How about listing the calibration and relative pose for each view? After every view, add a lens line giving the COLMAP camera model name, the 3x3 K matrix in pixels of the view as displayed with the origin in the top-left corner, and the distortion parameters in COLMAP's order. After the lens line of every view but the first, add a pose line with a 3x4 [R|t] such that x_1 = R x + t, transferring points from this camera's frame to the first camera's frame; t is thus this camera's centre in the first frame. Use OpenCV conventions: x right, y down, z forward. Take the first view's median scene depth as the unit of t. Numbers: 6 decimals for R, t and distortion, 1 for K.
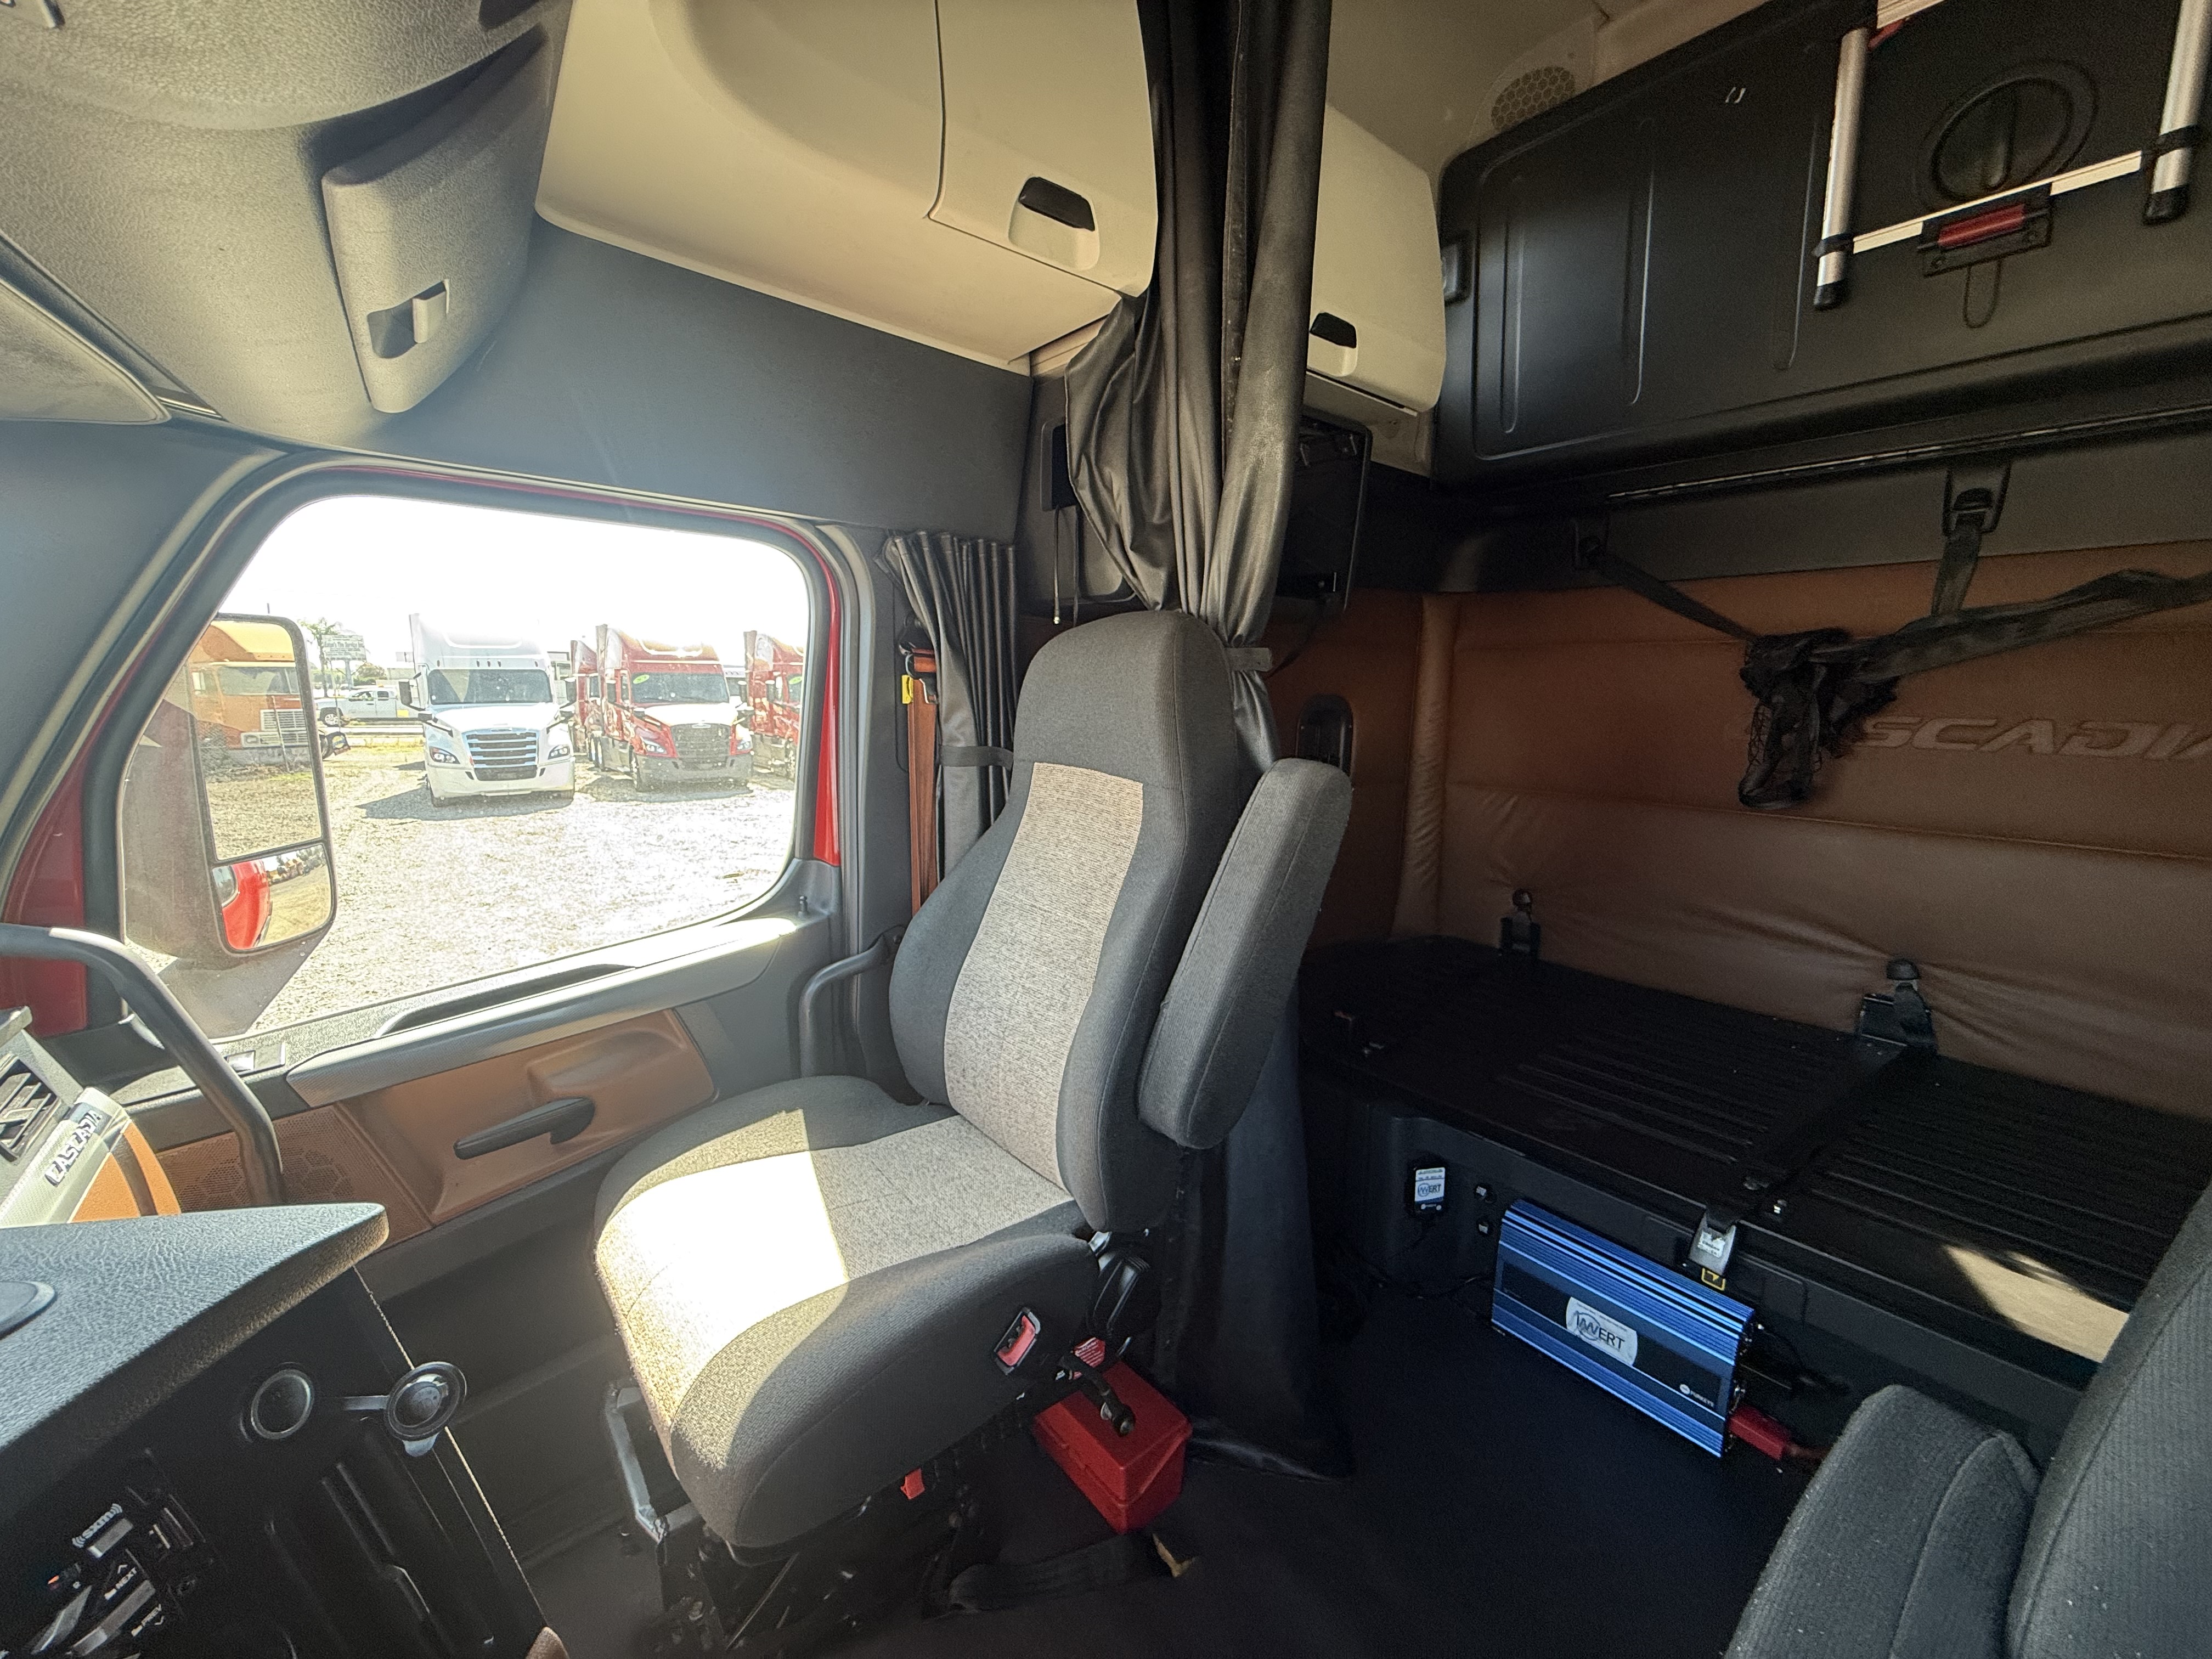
lens RADIAL K [[896.3, 0, 1103.0], [0, 896.3, 838.4], [0, 0, 1]] dist [0.011732, 0.000184]
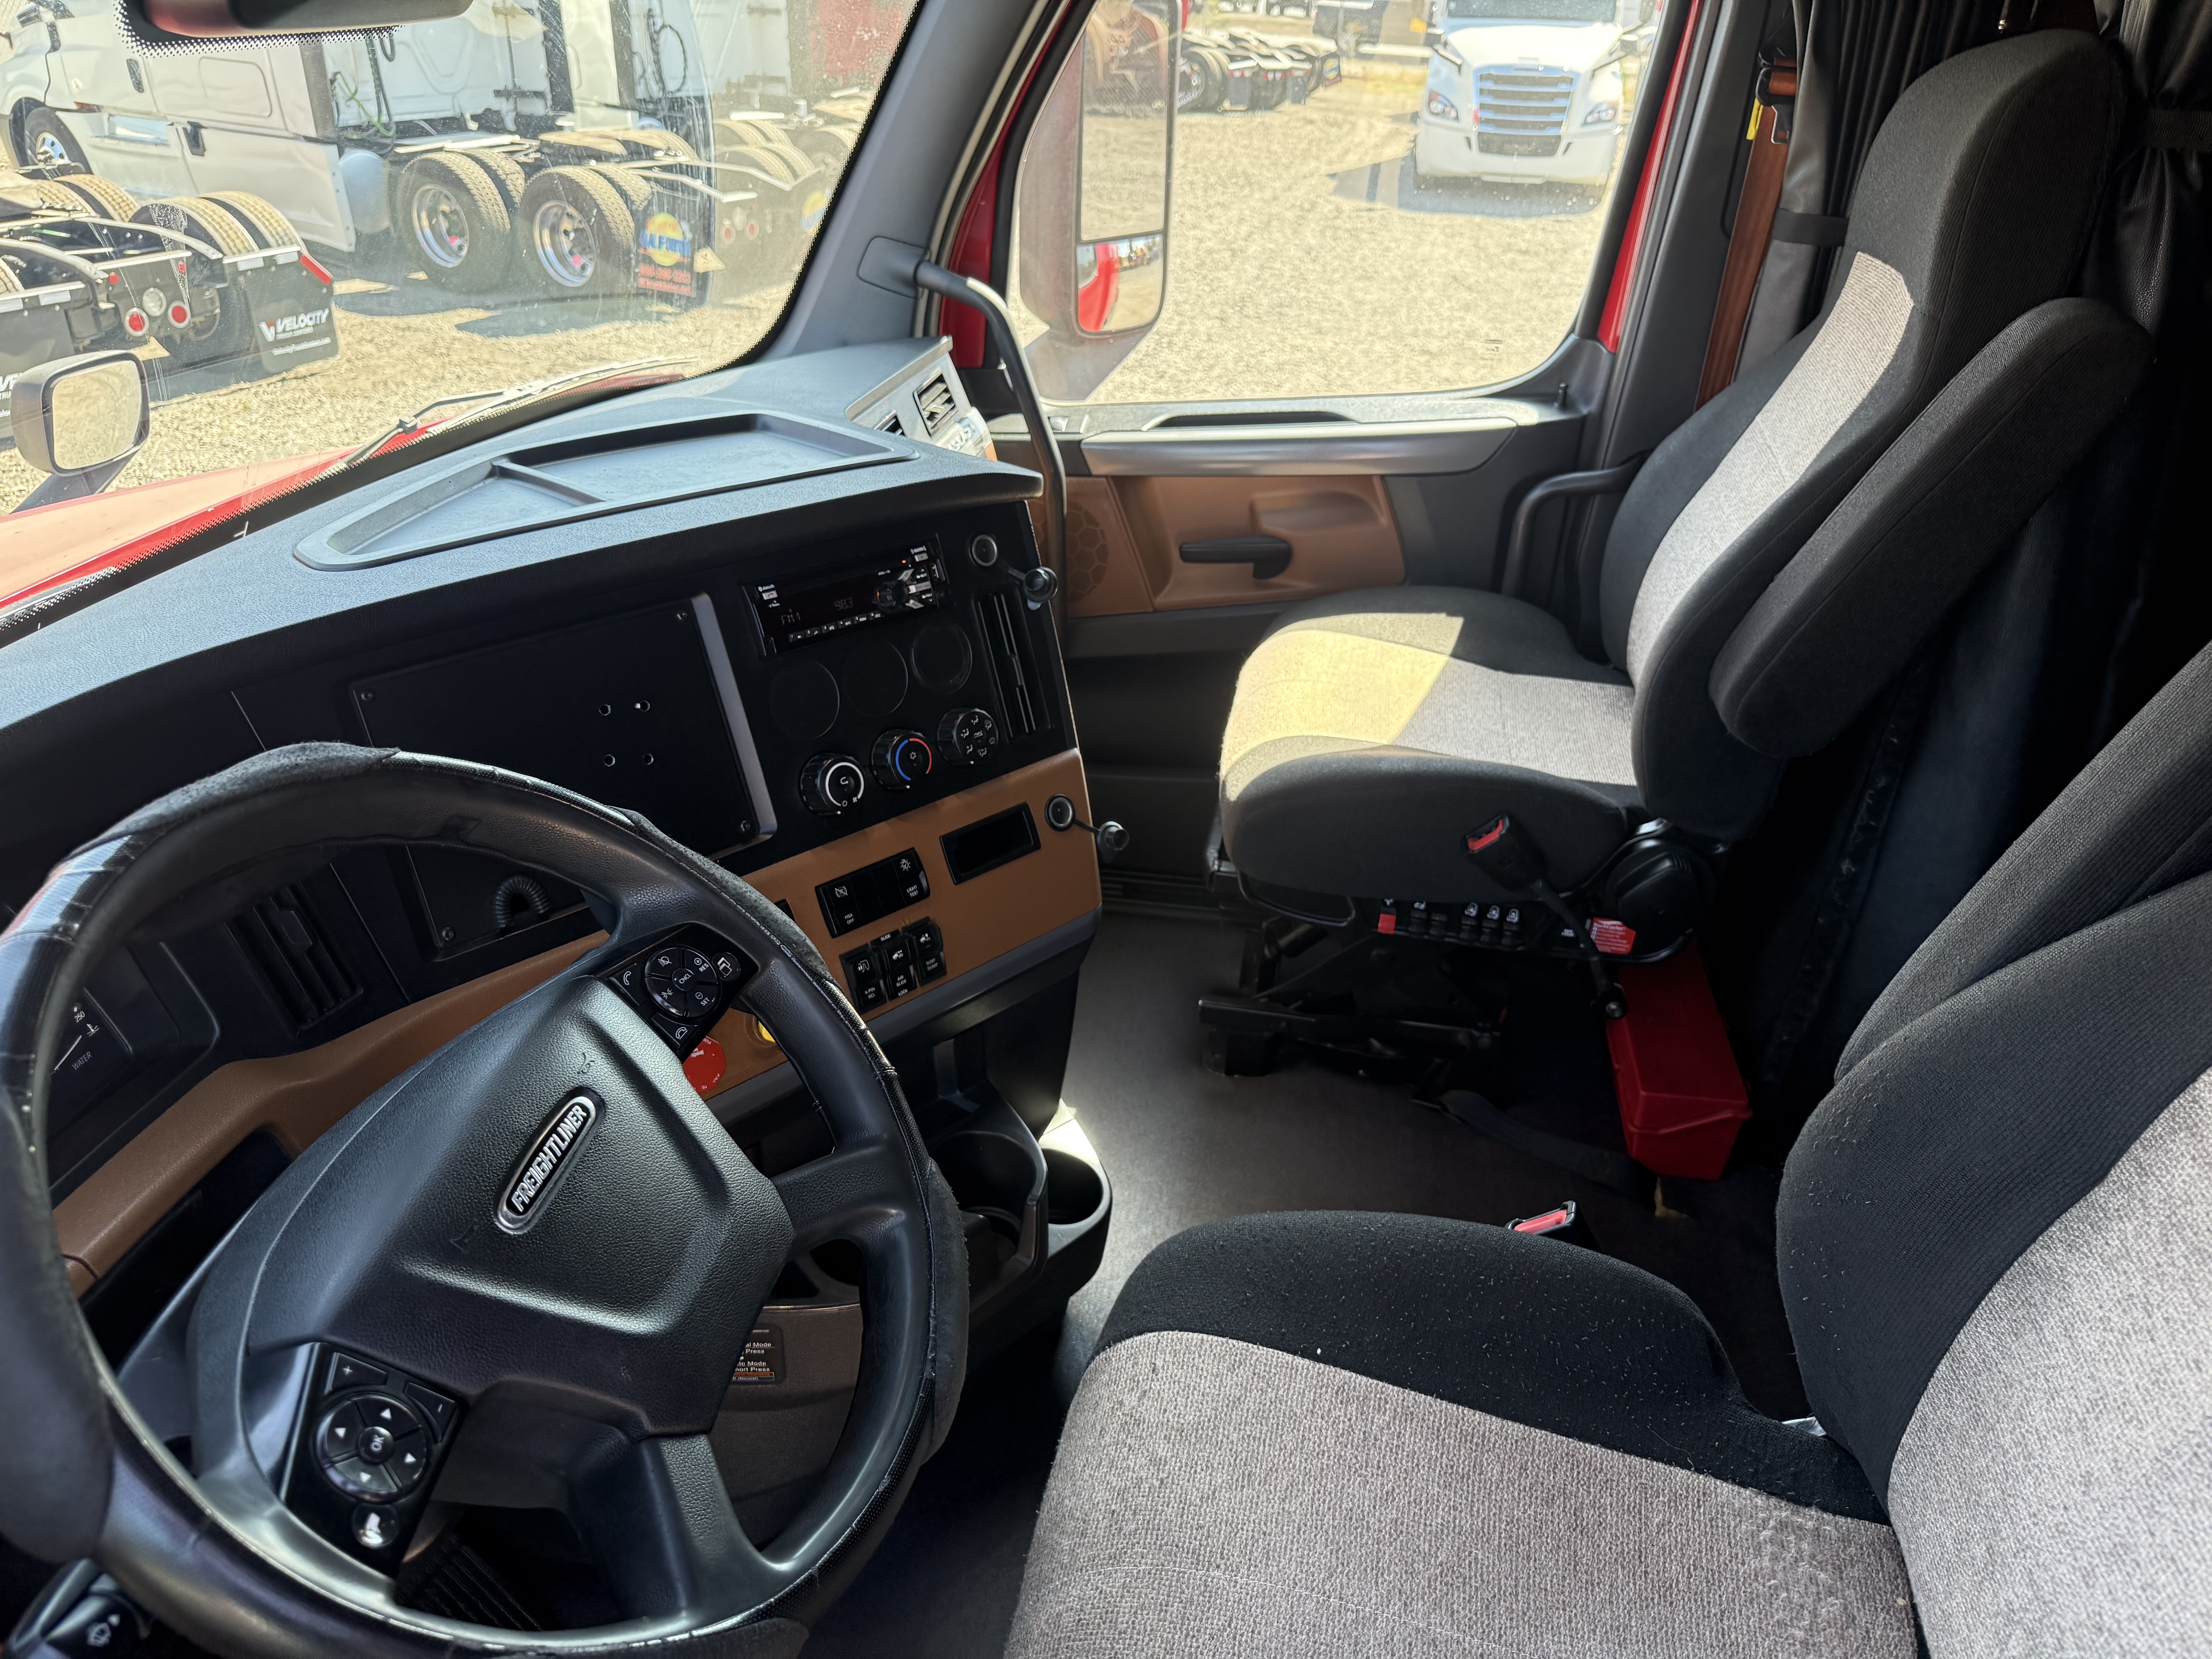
lens RADIAL K [[1554.7, 0, 1106.0], [0, 1554.7, 829.5], [0, 0, 1]] dist [0.001278, -0.009240]
pose [[0.676501, 0.376774, -0.632762, 0.488485], [-0.156389, 0.913117, 0.376510, -0.036217], [0.719645, -0.155752, 0.676648, -0.352133]]
